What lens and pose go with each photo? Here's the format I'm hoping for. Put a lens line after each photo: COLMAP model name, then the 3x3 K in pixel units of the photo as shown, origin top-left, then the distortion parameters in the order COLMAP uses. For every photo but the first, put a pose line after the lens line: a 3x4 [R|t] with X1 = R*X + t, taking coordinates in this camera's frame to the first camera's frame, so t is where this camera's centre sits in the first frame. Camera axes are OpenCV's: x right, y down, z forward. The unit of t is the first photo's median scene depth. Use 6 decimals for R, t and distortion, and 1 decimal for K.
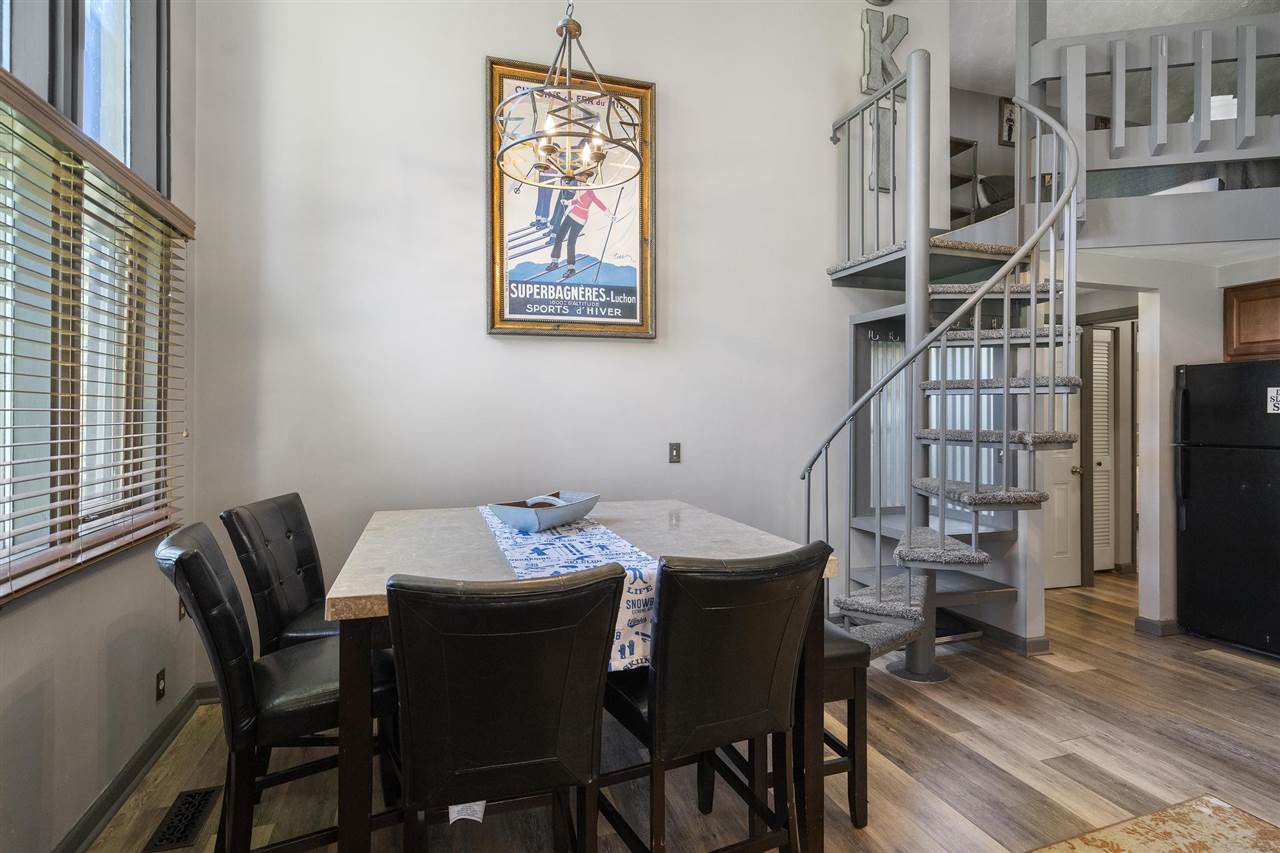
lens RADIAL K [[659.4, 0, 635.9], [0, 659.4, 411.7], [0, 0, 1]] dist [0.000370, -0.000494]
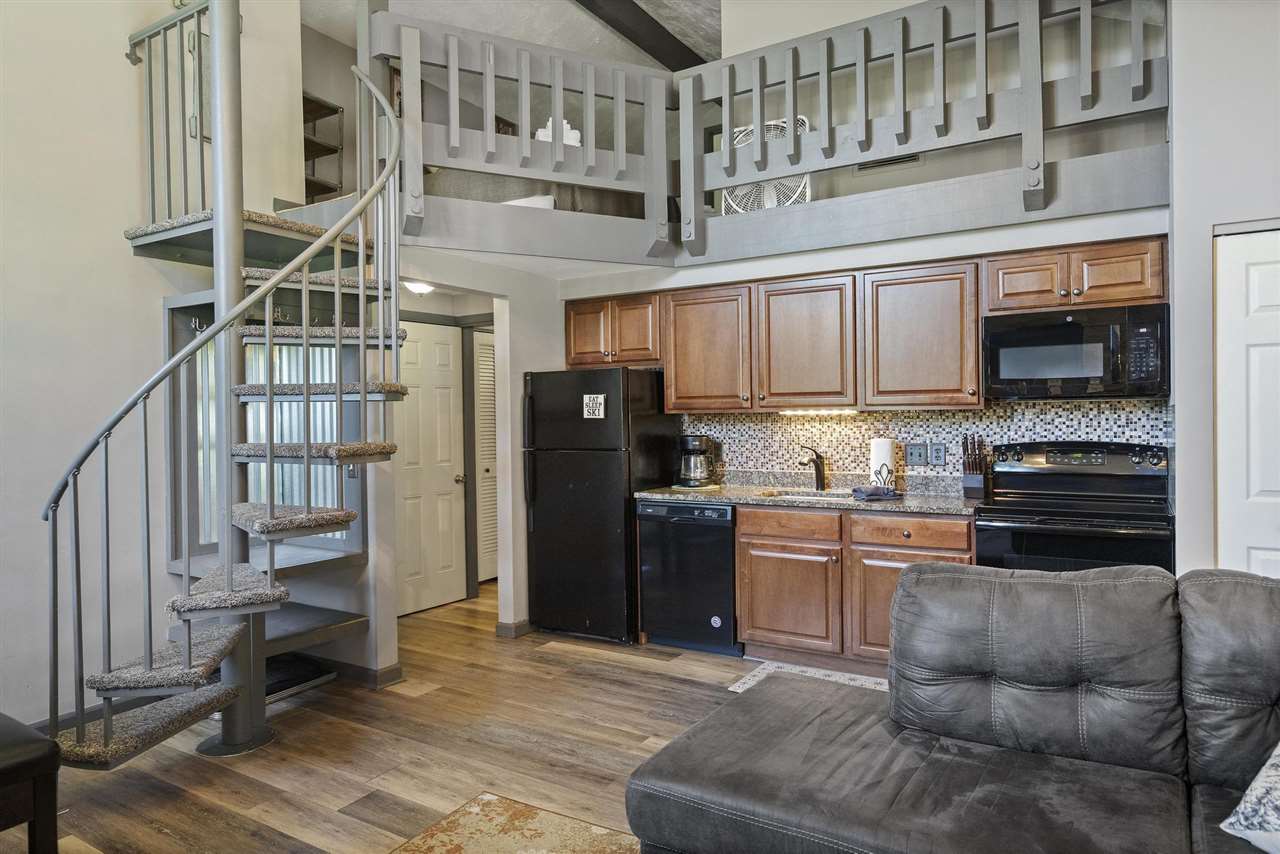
lens RADIAL K [[792.9, 0, 642.6], [0, 792.9, 423.3], [0, 0, 1]] dist [-0.001660, 0.003692]
pose [[0.759660, -0.017554, 0.650083, 0.169747], [0.012132, 0.999844, 0.012821, -0.005030], [-0.650207, -0.001852, 0.759755, -0.064785]]
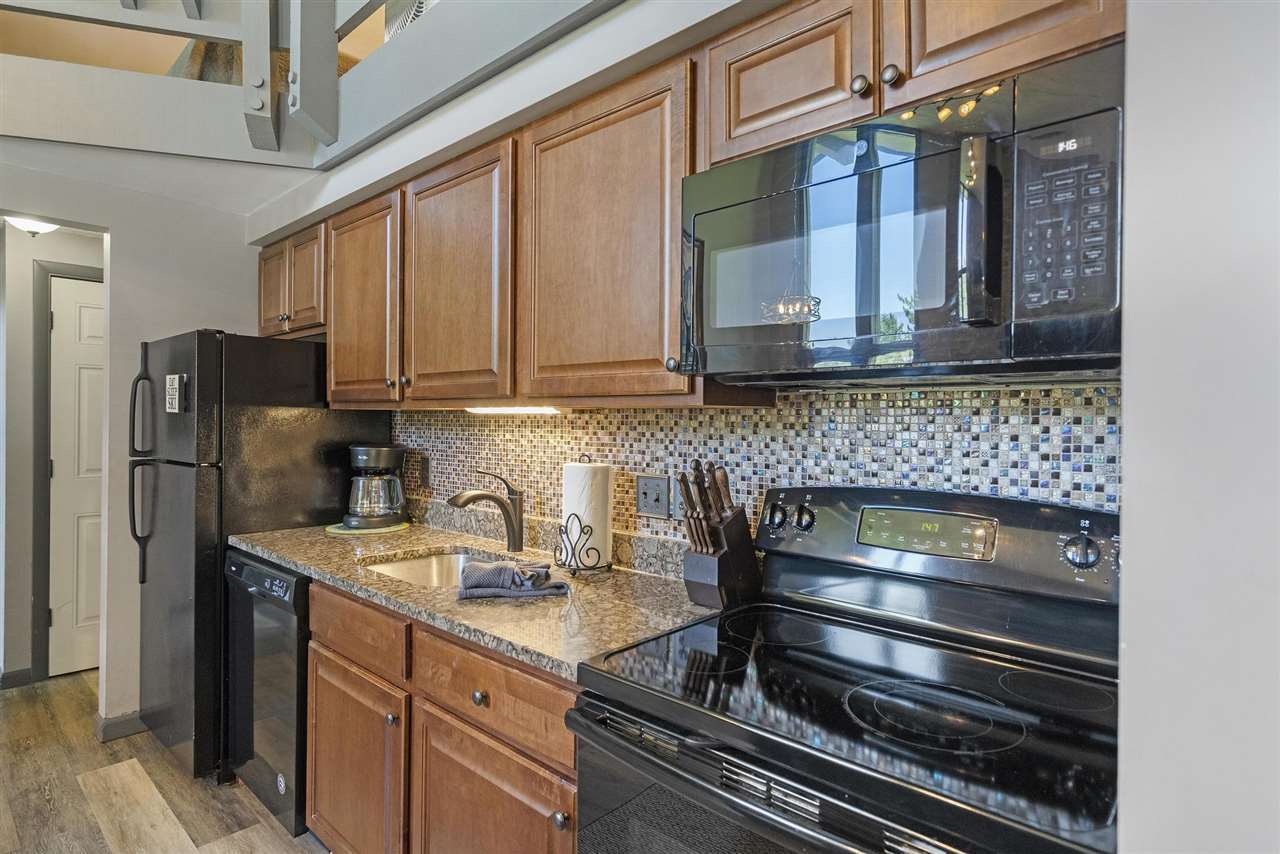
lens RADIAL K [[659.4, 0, 660.6], [0, 659.4, 421.8], [0, 0, 1]] dist [0.000370, -0.000494]
pose [[0.862755, 0.008206, 0.505555, 1.028889], [-0.011596, 0.999926, 0.003557, 0.003515], [-0.505489, -0.008931, 0.862787, 0.142754]]
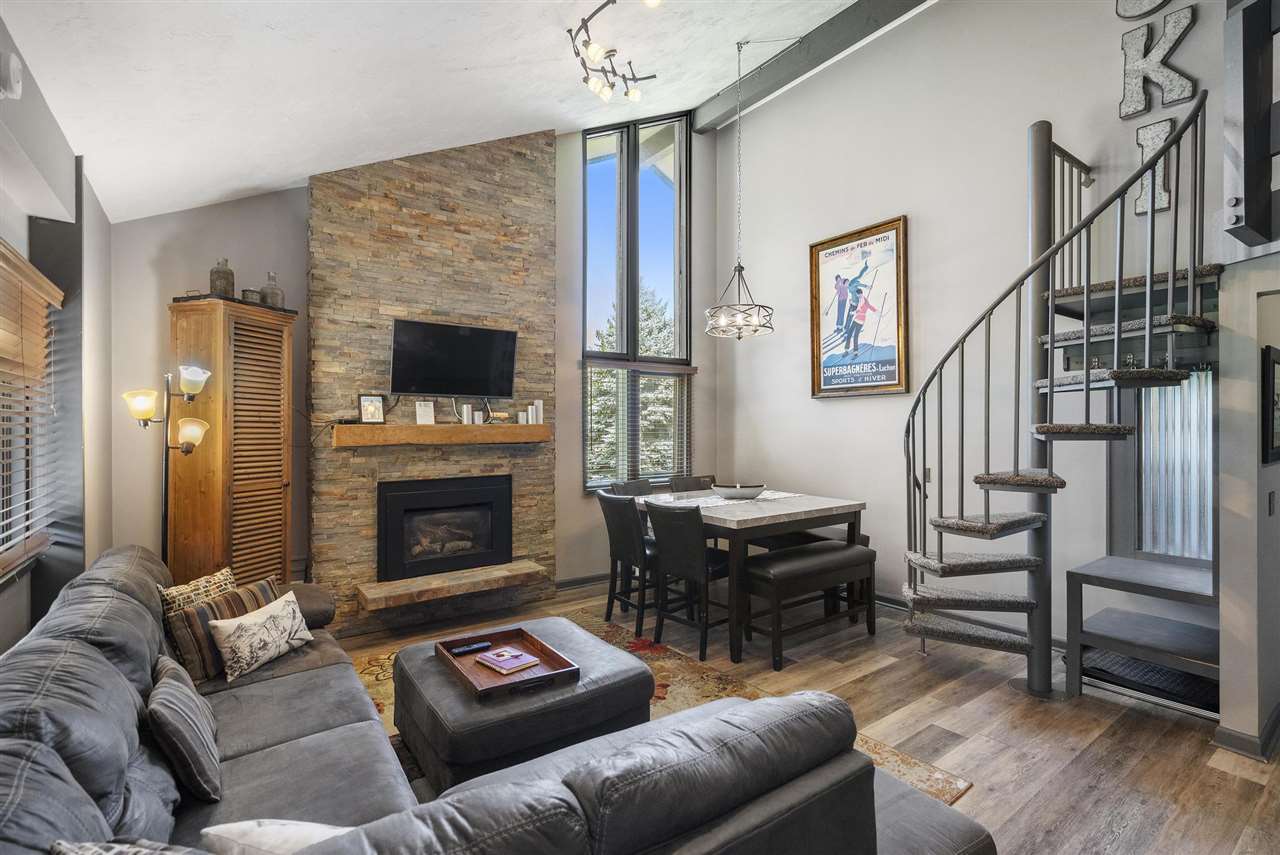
lens RADIAL K [[590.6, 0, 641.8], [0, 590.6, 424.6], [0, 0, 1]] dist [-0.003182, -0.001457]
pose [[0.305084, -0.002369, -0.952323, 1.107885], [0.001897, 0.999996, -0.001880, -0.043502], [0.952324, -0.001233, 0.305087, 0.069567]]
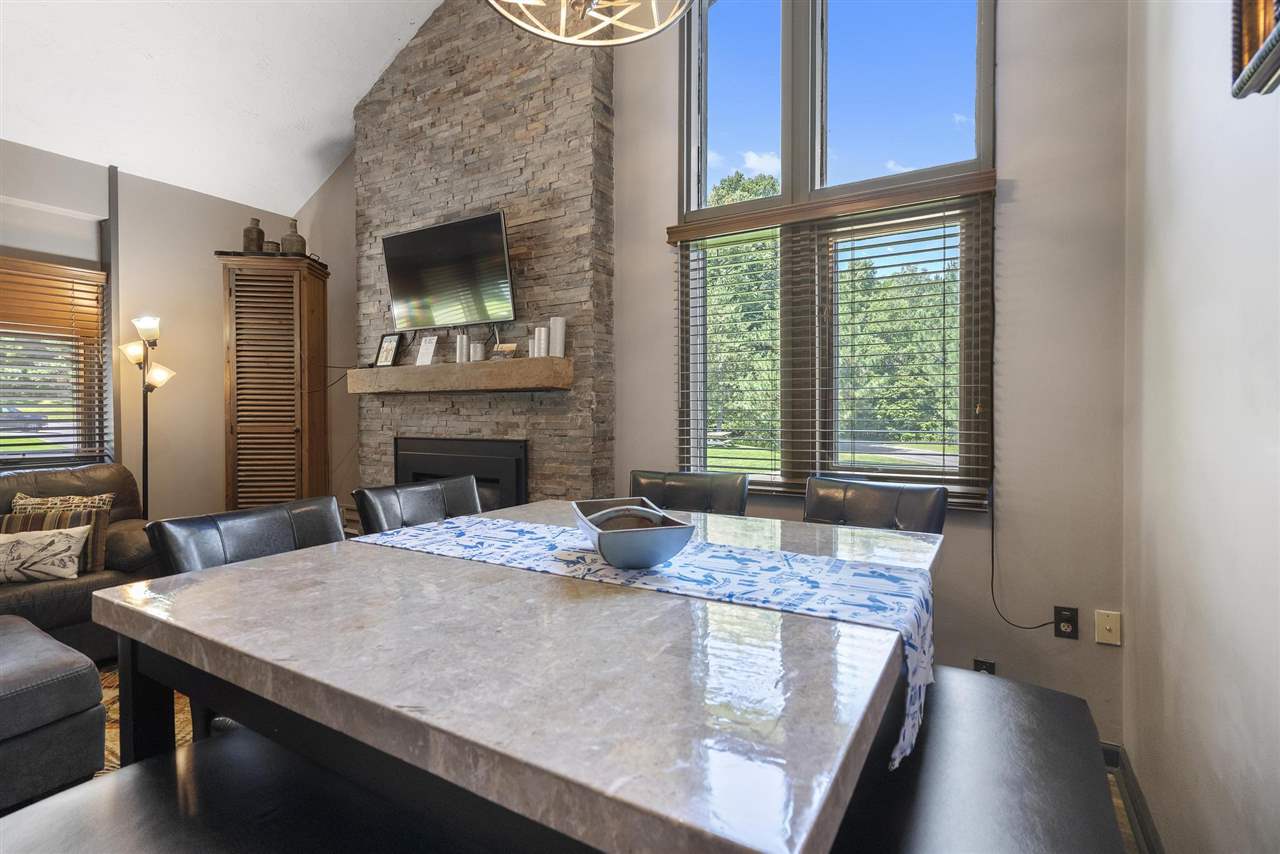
lens RADIAL K [[590.6, 0, 643.6], [0, 590.6, 417.0], [0, 0, 1]] dist [-0.003182, -0.001457]
pose [[-0.750693, 0.009153, -0.660587, 0.150470], [0.002180, 0.999933, 0.011378, 0.025798], [0.660647, 0.007102, -0.750663, 0.970970]]
